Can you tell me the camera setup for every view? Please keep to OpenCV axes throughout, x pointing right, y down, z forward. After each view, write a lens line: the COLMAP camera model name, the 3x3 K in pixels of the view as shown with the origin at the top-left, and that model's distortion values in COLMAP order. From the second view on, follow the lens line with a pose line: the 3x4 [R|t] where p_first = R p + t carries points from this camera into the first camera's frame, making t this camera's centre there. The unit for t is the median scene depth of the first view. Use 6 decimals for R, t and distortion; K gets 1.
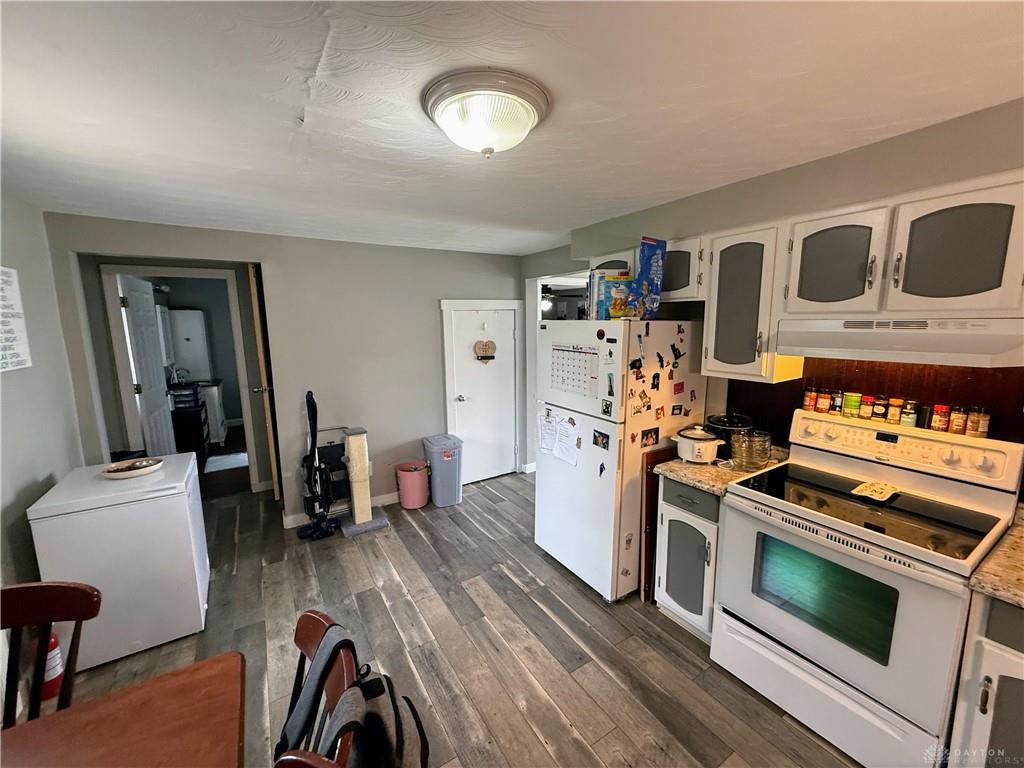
lens RADIAL K [[408.5, 0, 509.8], [0, 408.5, 382.3], [0, 0, 1]] dist [-0.000316, -0.000039]
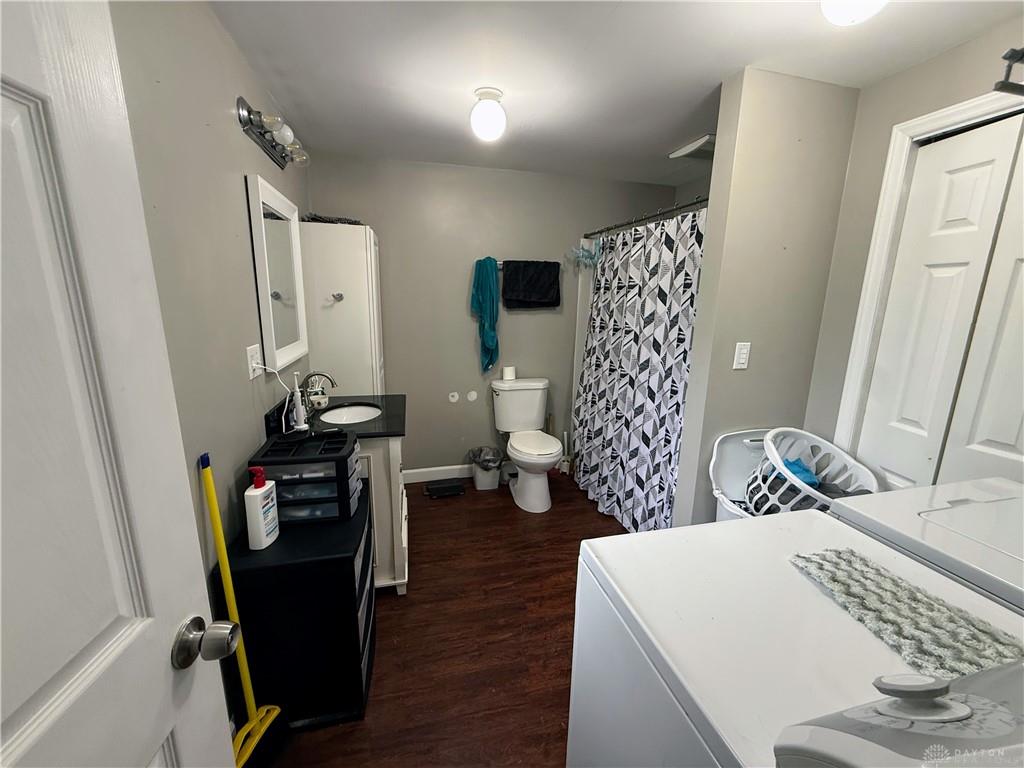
lens RADIAL K [[408.5, 0, 511.8], [0, 408.5, 383.5], [0, 0, 1]] dist [-0.000316, -0.000039]
pose [[0.953788, 0.088264, -0.287226, -0.652382], [-0.070367, 0.994914, 0.072069, -0.078996], [0.292126, -0.048527, 0.955148, 0.861955]]
